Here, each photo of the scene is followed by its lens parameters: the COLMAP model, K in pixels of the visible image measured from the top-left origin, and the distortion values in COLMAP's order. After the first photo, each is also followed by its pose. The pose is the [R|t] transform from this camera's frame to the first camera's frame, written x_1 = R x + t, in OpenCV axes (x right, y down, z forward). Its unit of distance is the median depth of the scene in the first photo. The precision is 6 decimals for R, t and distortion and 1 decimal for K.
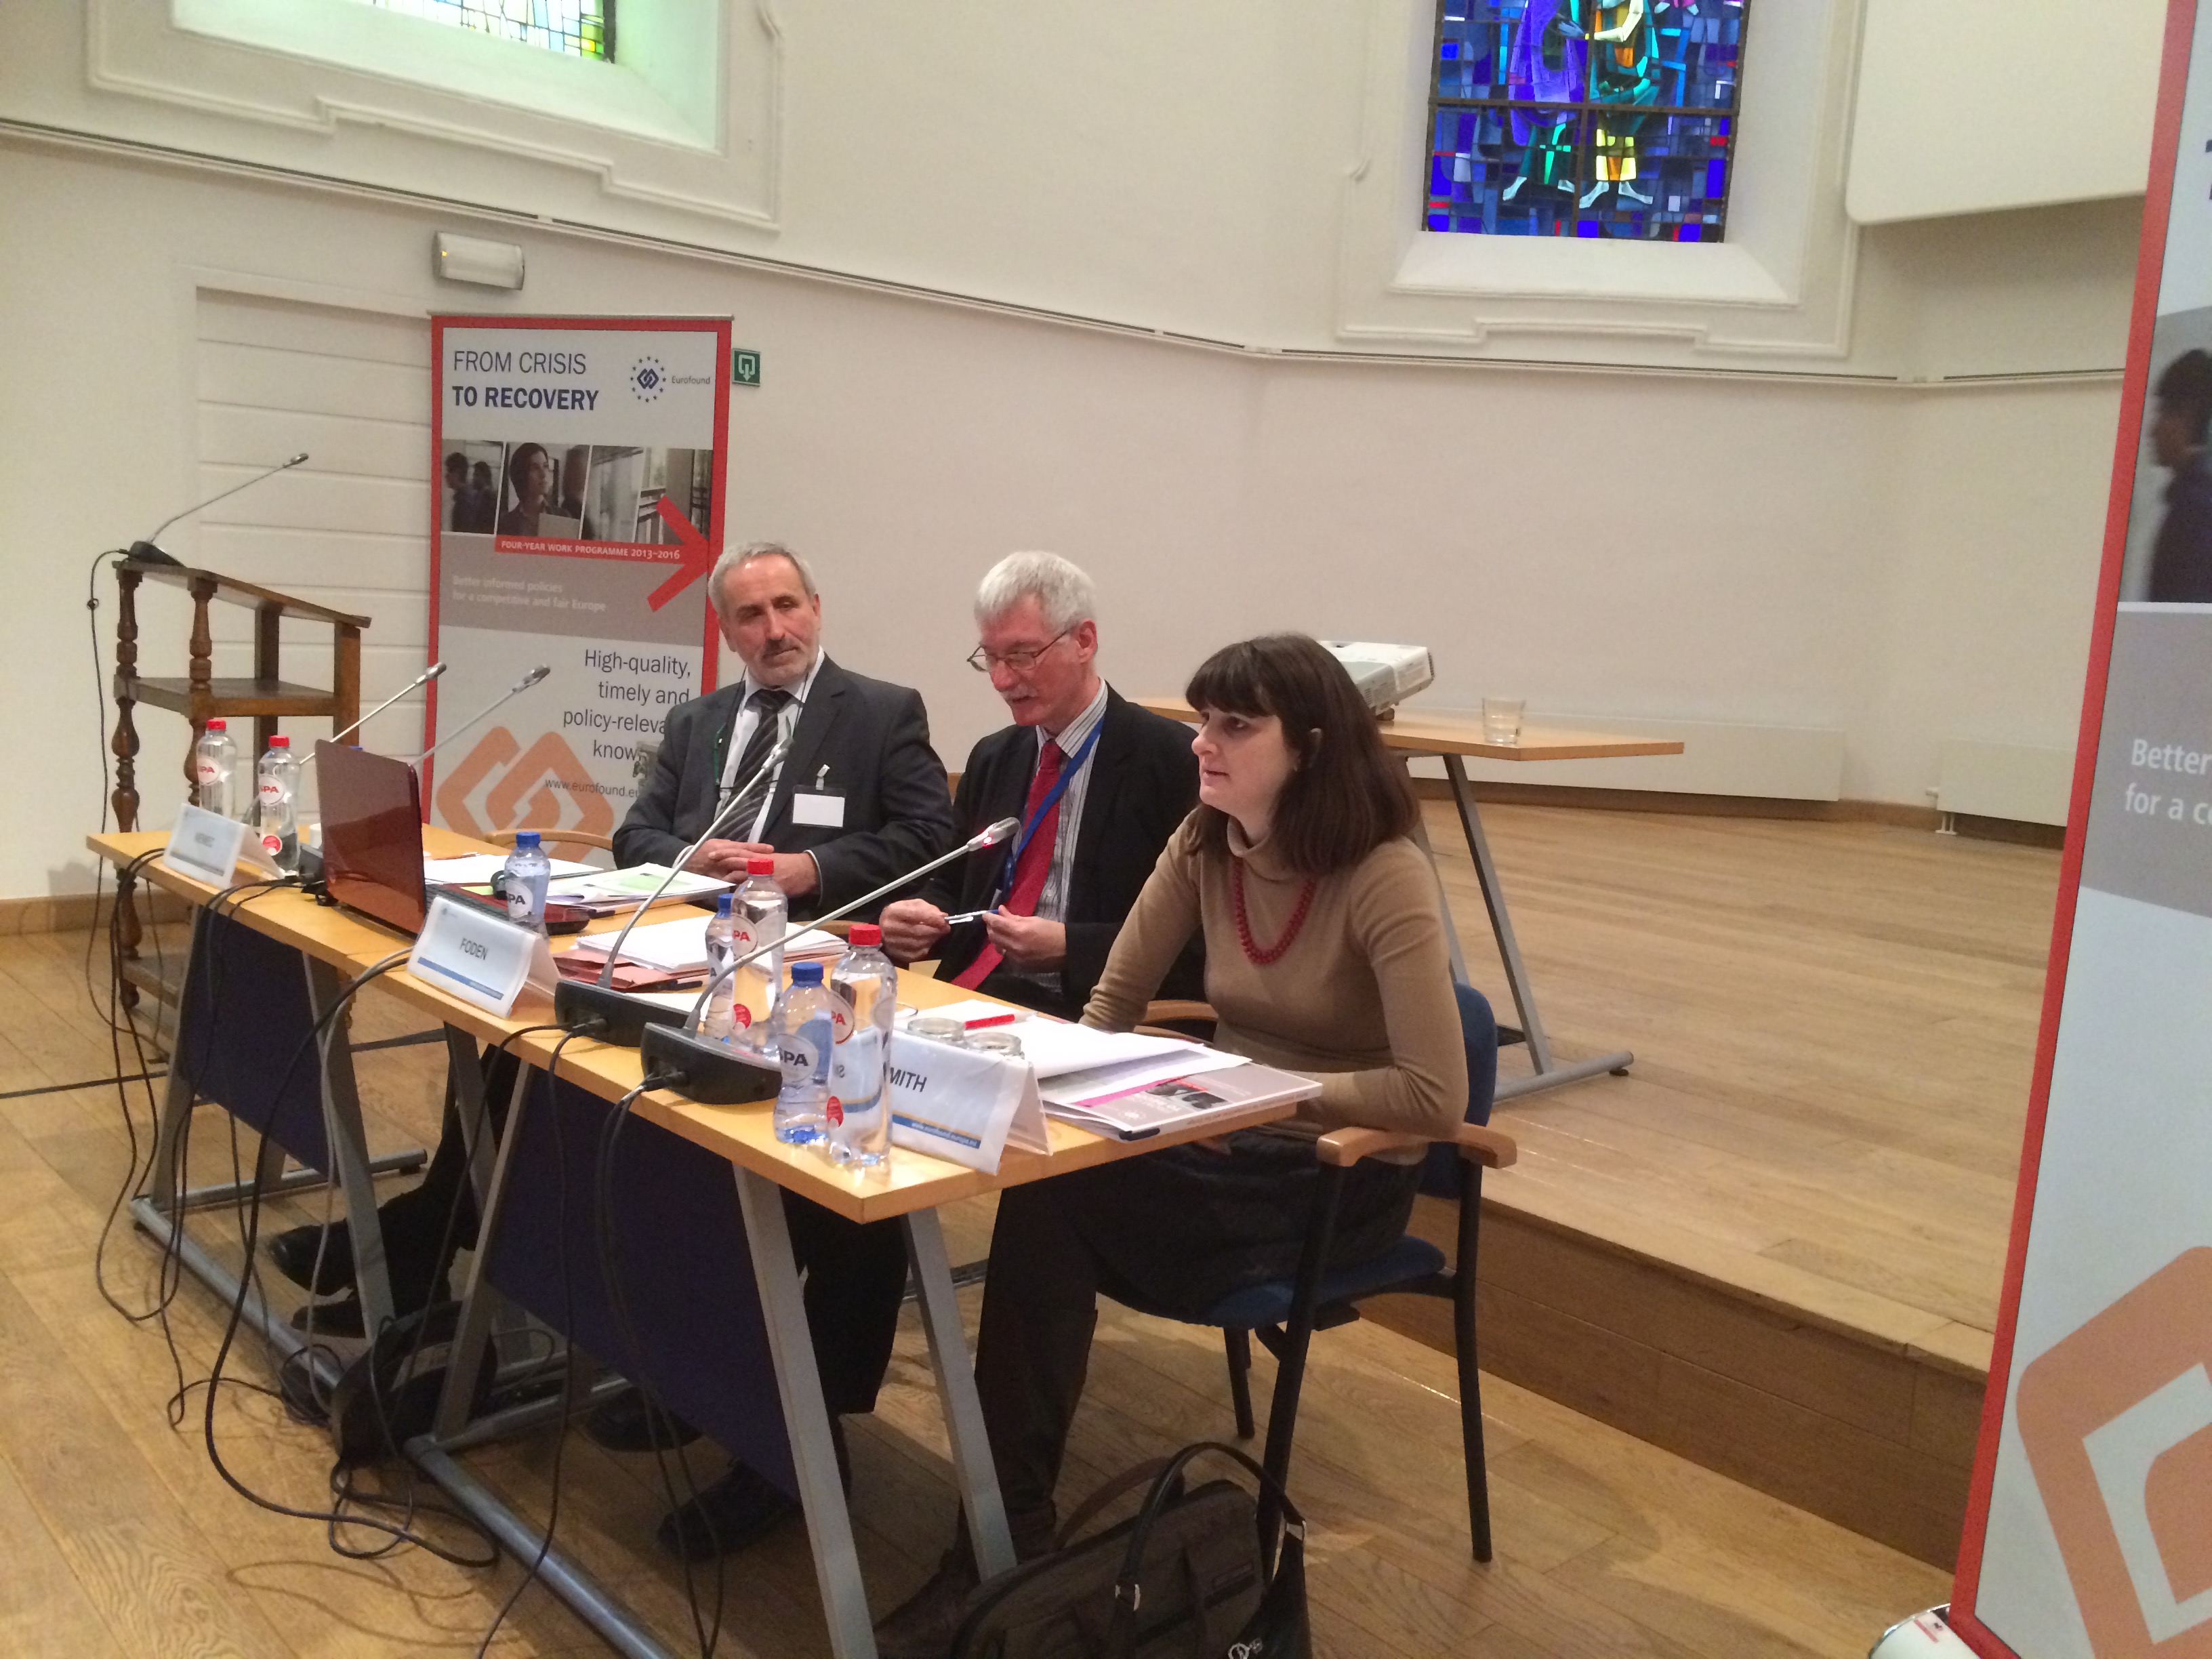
lens RADIAL K [[1858.1, 0, 1106.0], [0, 1858.1, 829.5], [0, 0, 1]] dist [0.089906, -0.104831]
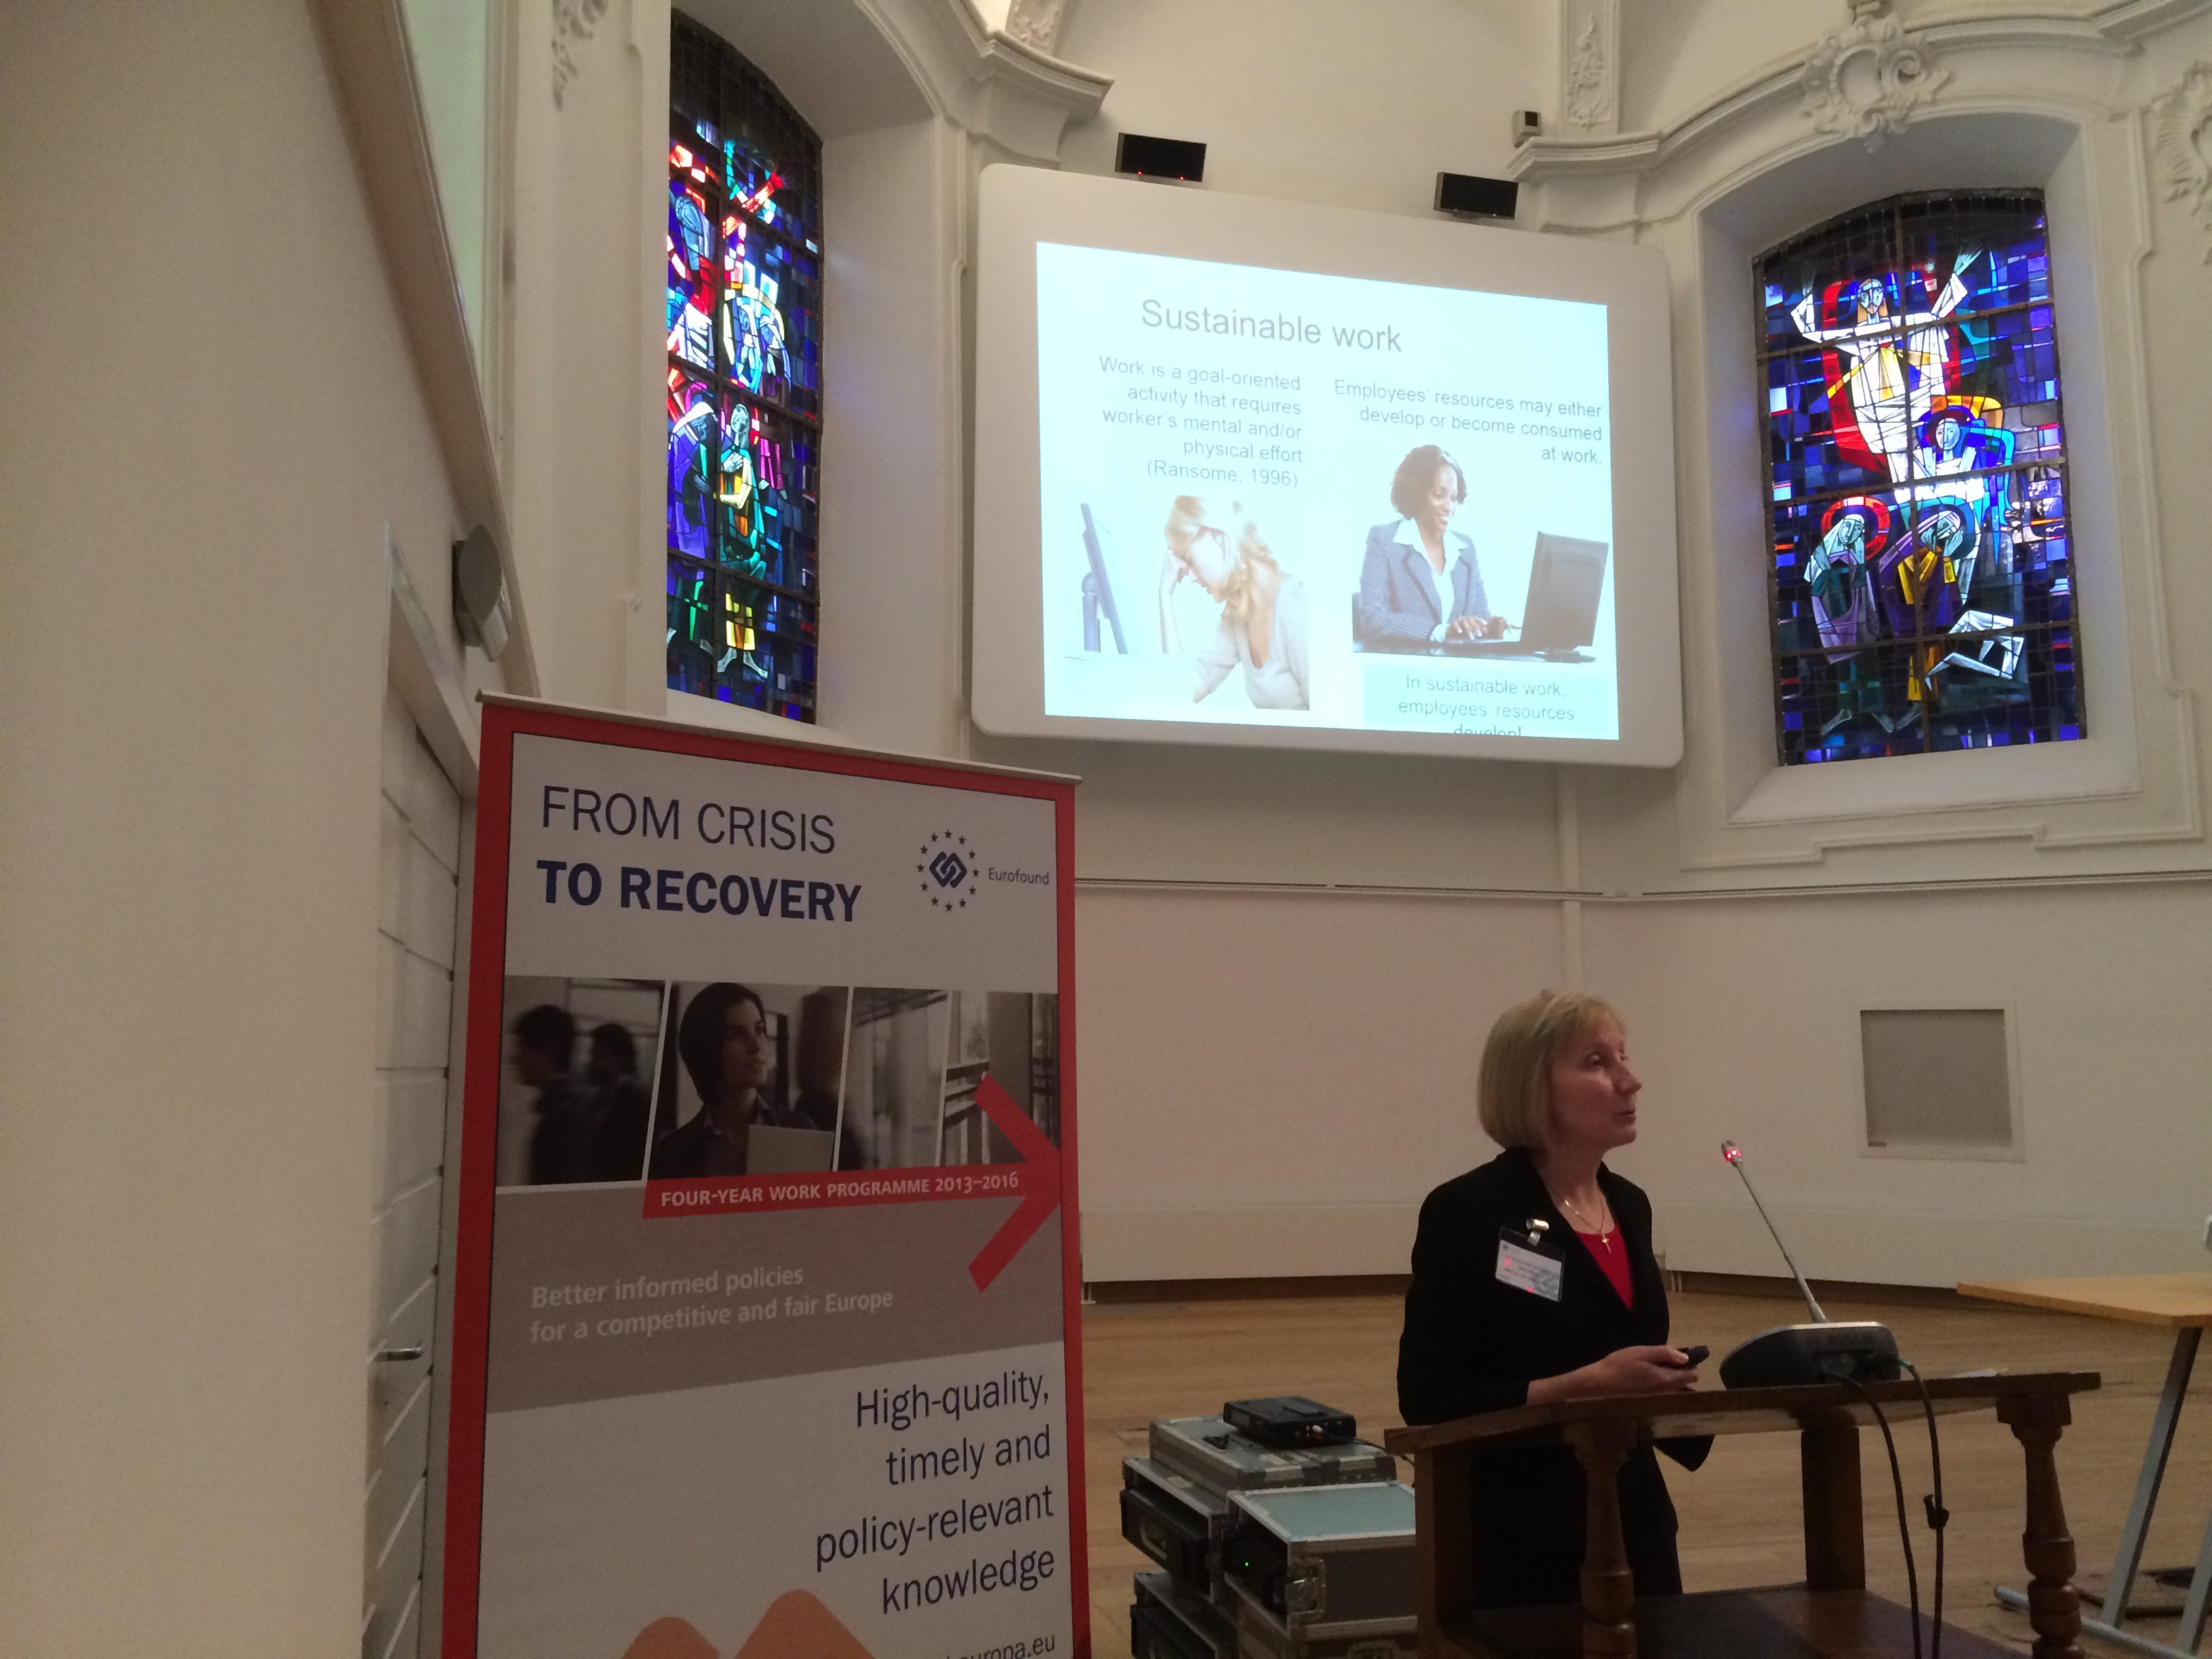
lens RADIAL K [[1858.1, 0, 1106.0], [0, 1858.1, 829.5], [0, 0, 1]] dist [0.089906, -0.104831]
pose [[0.447997, 0.056204, 0.892267, -0.697126], [0.140286, 0.981240, -0.132244, -0.167000], [-0.882960, 0.184417, 0.431707, 0.695245]]
